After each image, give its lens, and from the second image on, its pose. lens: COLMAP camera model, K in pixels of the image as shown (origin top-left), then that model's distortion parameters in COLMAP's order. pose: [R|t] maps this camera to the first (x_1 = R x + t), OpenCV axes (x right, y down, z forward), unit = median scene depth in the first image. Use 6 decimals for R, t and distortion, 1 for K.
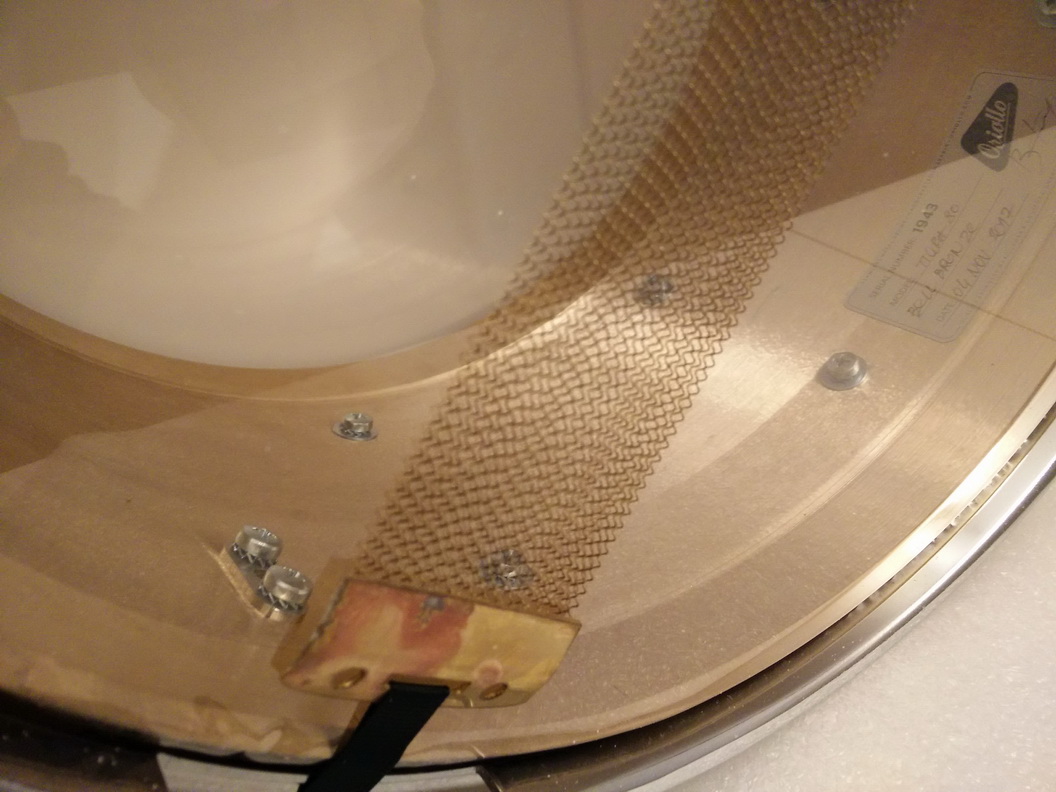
lens RADIAL K [[859.0, 0, 528.0], [0, 859.0, 396.0], [0, 0, 1]] dist [0.003305, -0.002731]
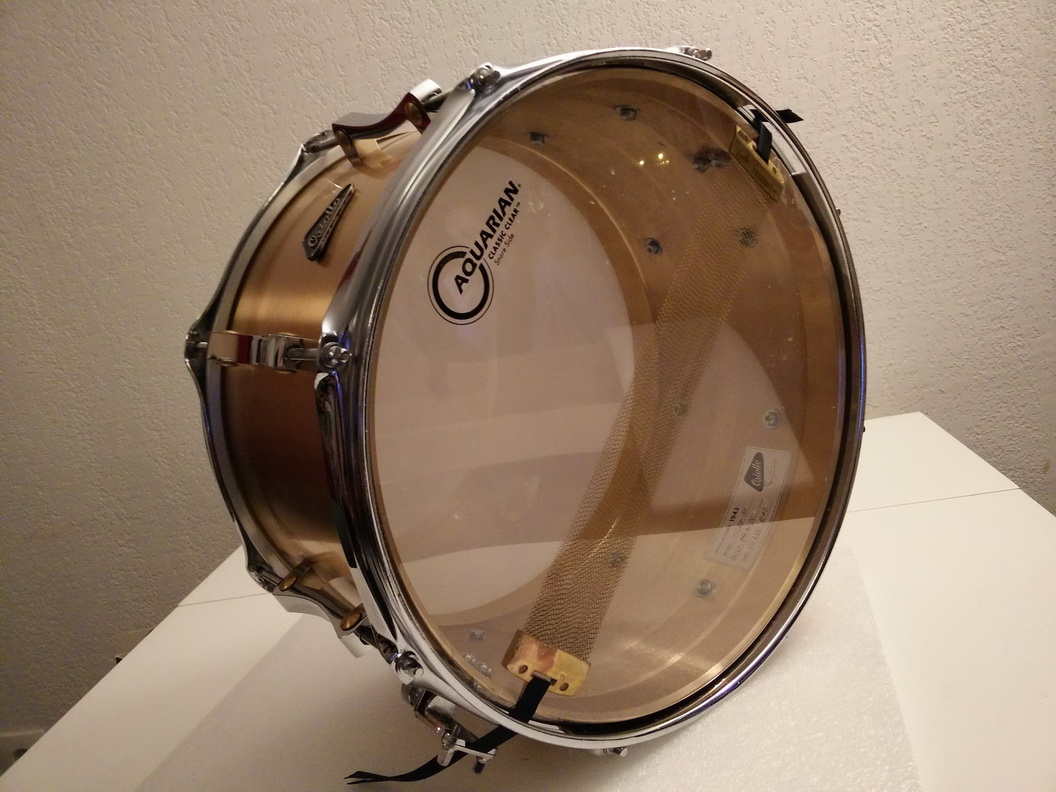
lens RADIAL K [[867.7, 0, 552.3], [0, 867.7, 393.6], [0, 0, 1]] dist [0.017028, 0.004029]
pose [[0.996051, -0.068464, 0.056526, -0.099240], [0.083789, 0.935407, -0.343500, 0.231716], [-0.029357, 0.346880, 0.937450, -1.194200]]
